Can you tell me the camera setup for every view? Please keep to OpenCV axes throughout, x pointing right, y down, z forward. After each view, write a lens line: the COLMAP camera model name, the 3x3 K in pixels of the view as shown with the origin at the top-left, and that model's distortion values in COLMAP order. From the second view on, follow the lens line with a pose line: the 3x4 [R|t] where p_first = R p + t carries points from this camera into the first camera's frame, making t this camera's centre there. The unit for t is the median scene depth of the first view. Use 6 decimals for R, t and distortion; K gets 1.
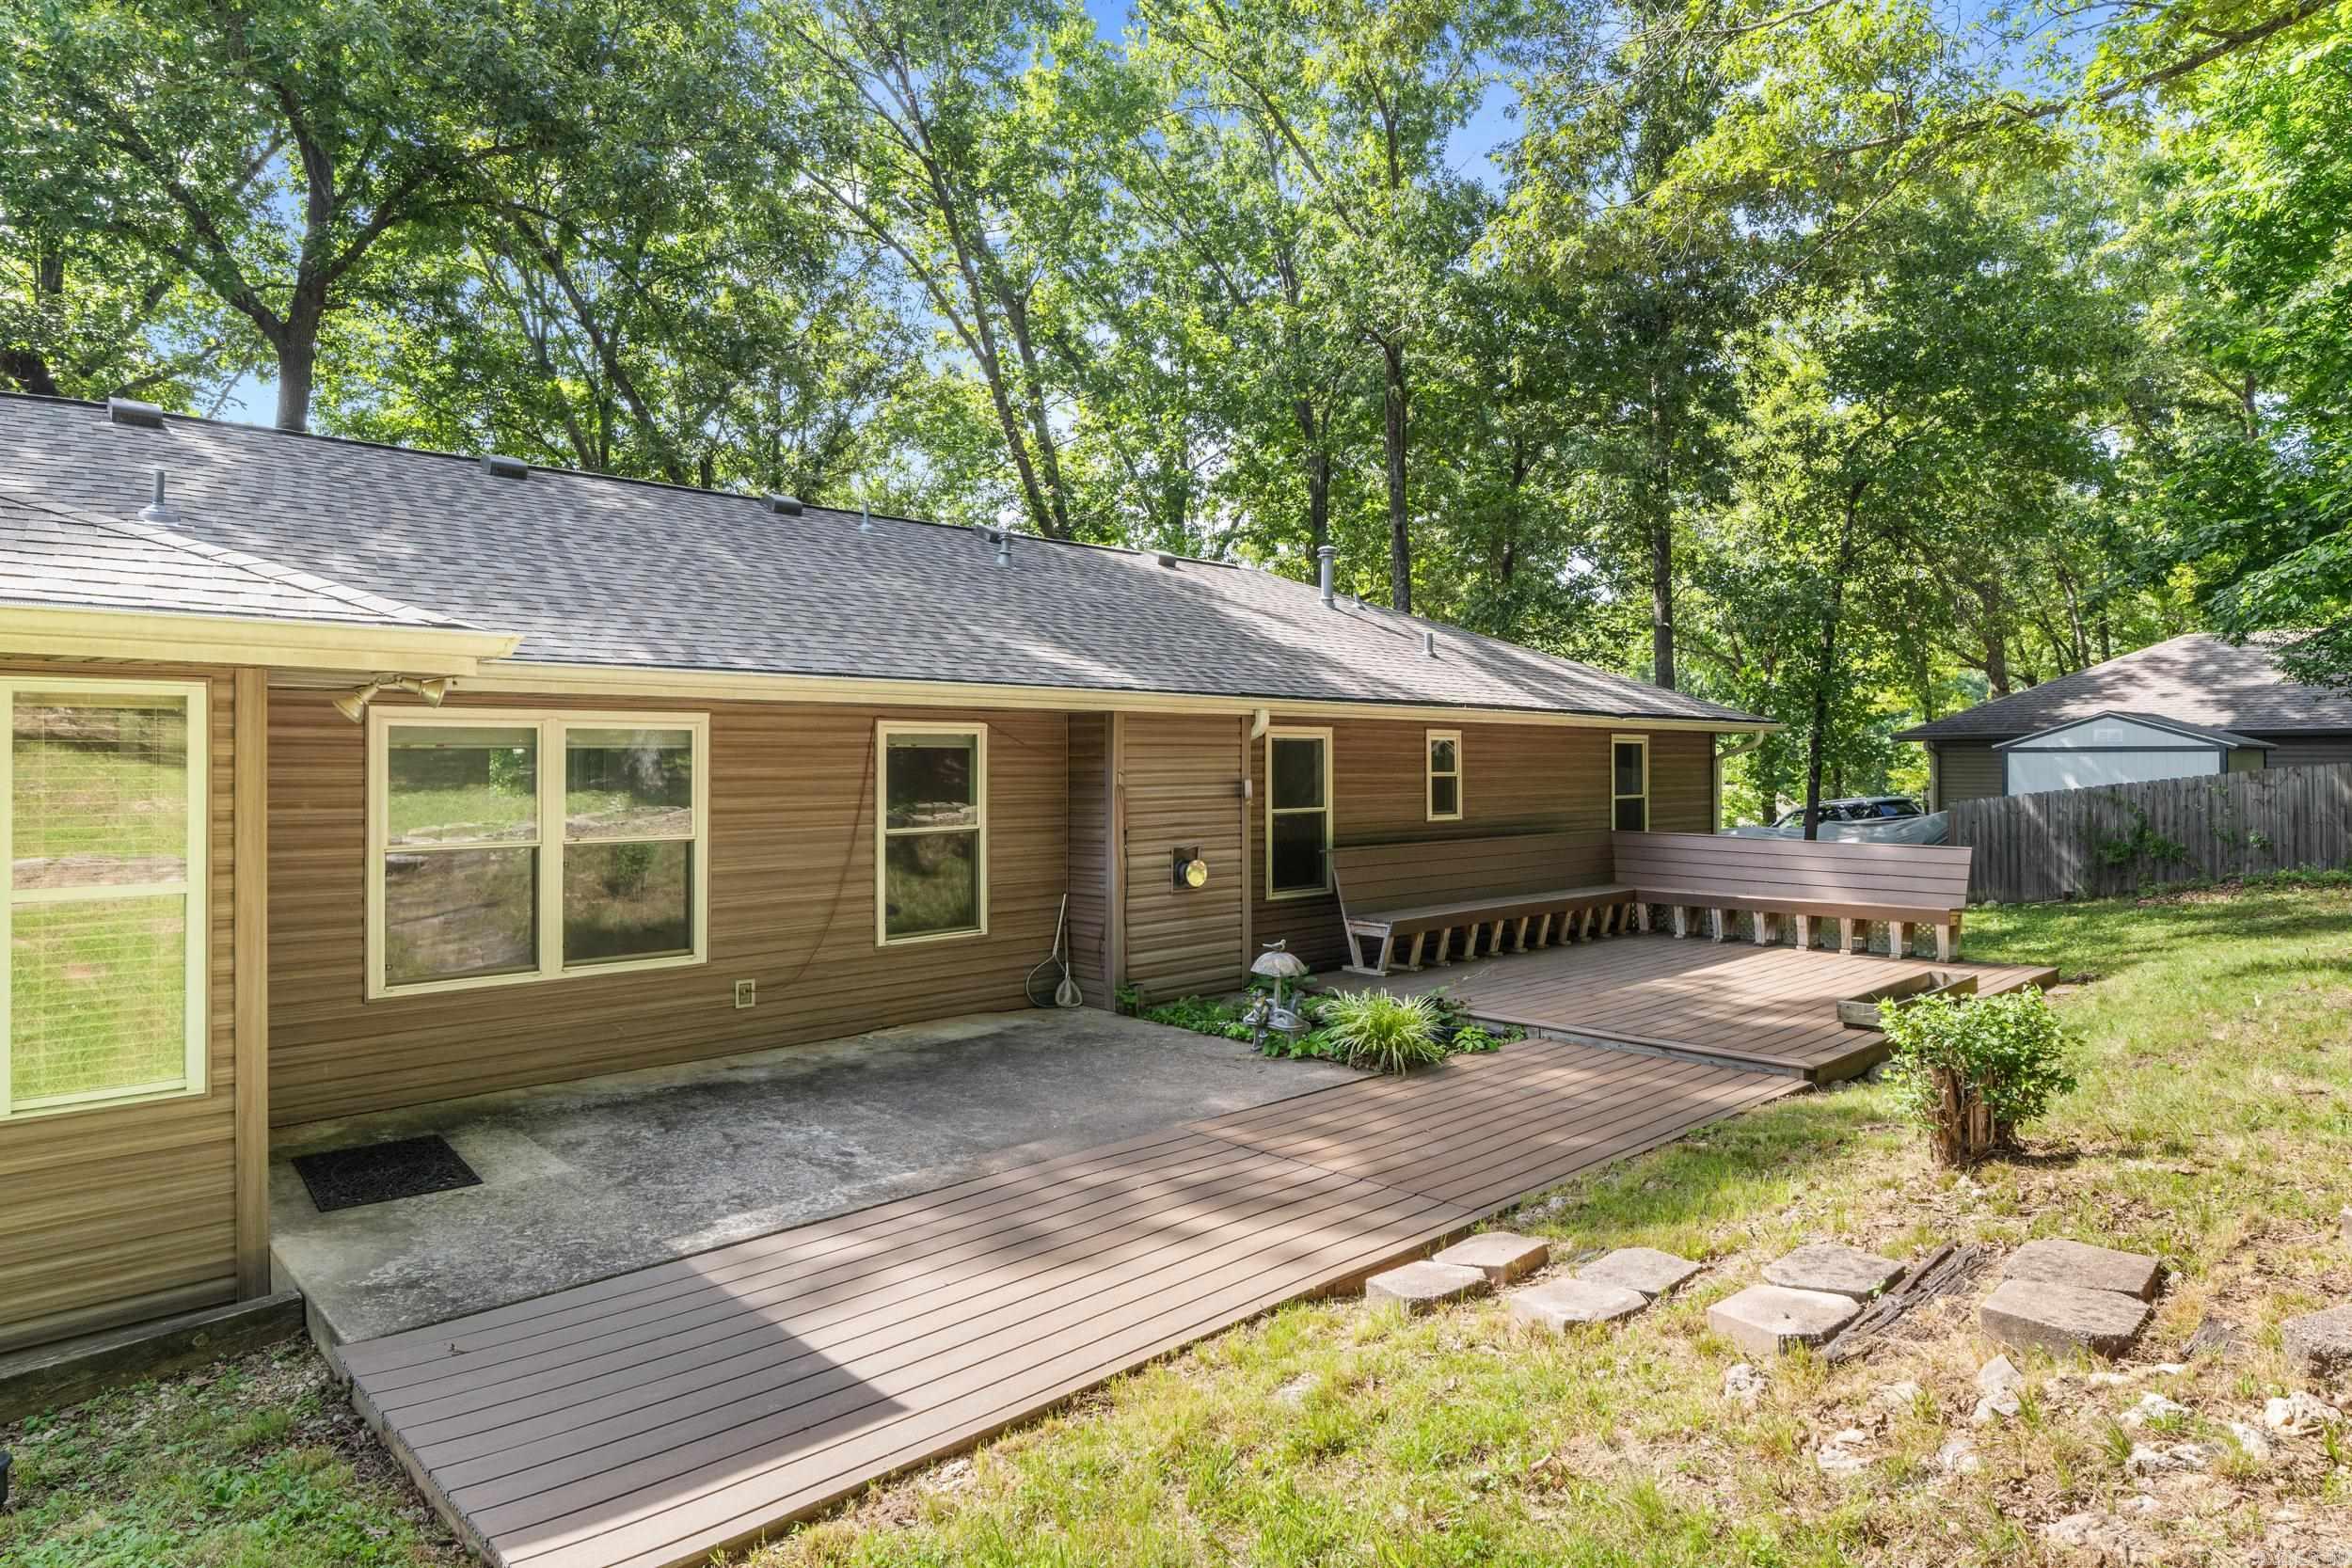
lens RADIAL K [[1353.3, 0, 1178.1], [0, 1353.3, 760.5], [0, 0, 1]] dist [-0.008030, -0.001872]
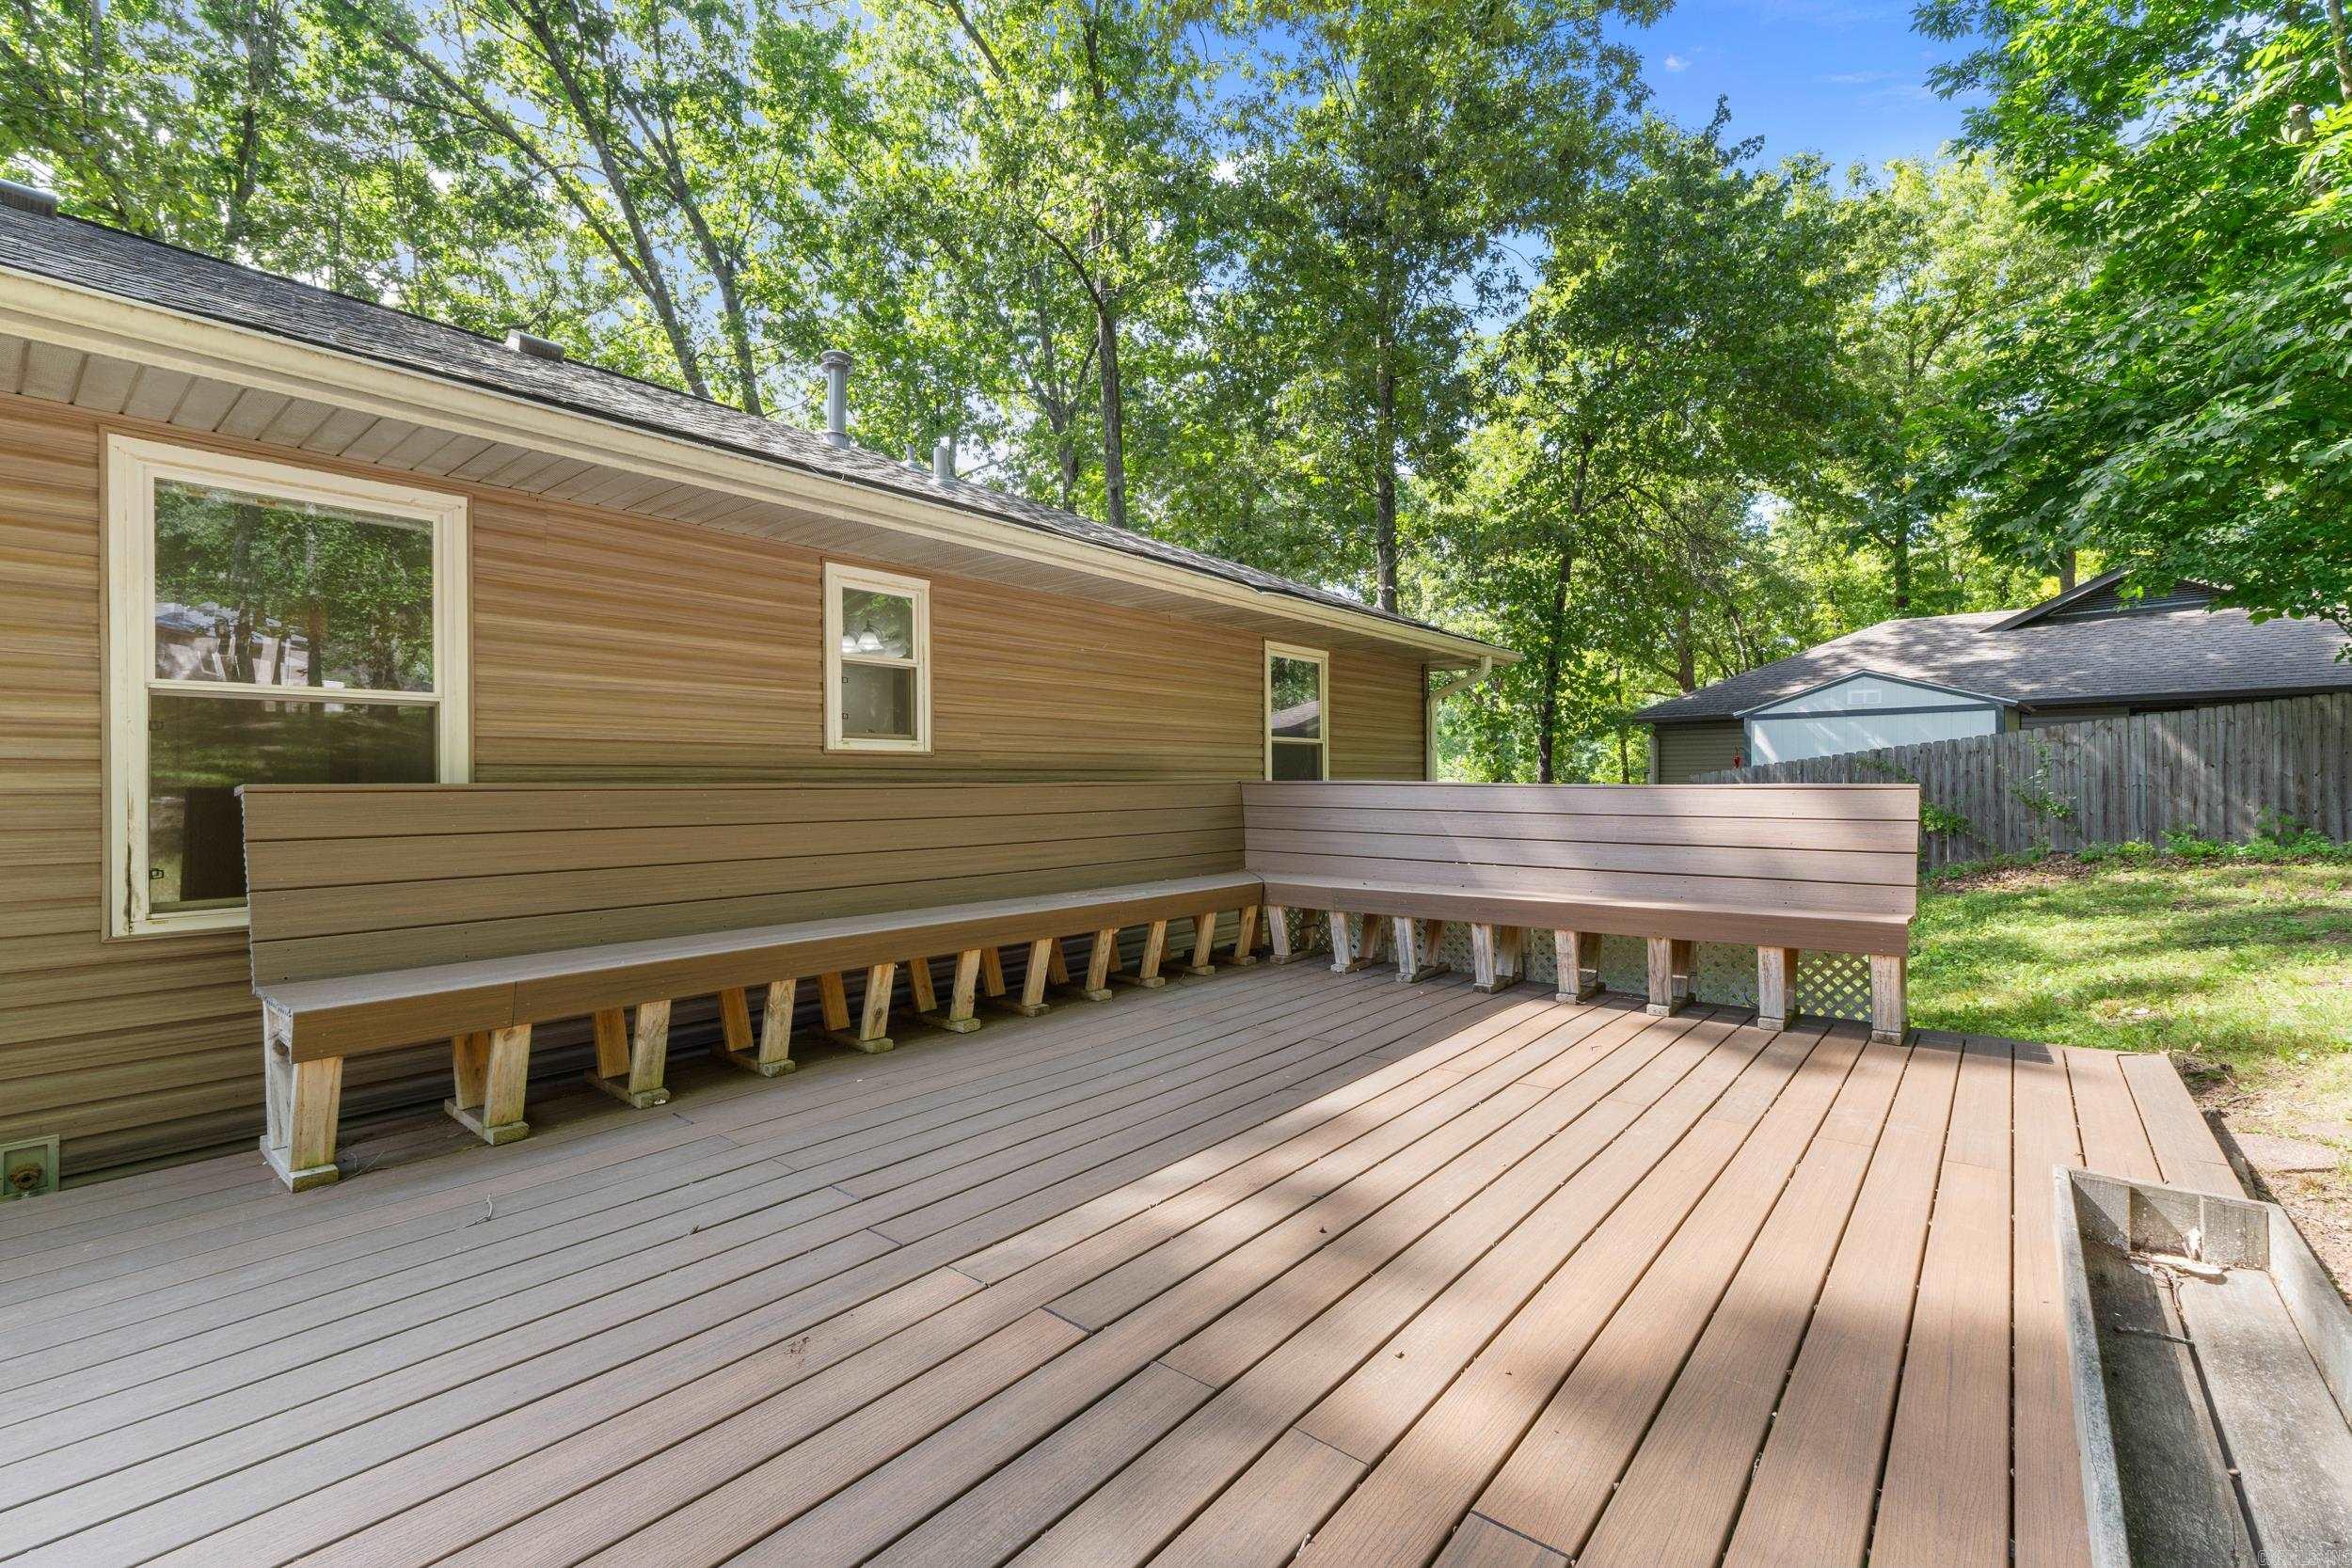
lens RADIAL K [[996.8, 0, 1180.6], [0, 996.8, 773.5], [0, 0, 1]] dist [0.003695, 0.000012]
pose [[0.994739, -0.004891, 0.102327, 0.267117], [0.005762, 0.999950, -0.008223, 0.055774], [-0.102281, 0.008769, 0.994717, 0.611042]]
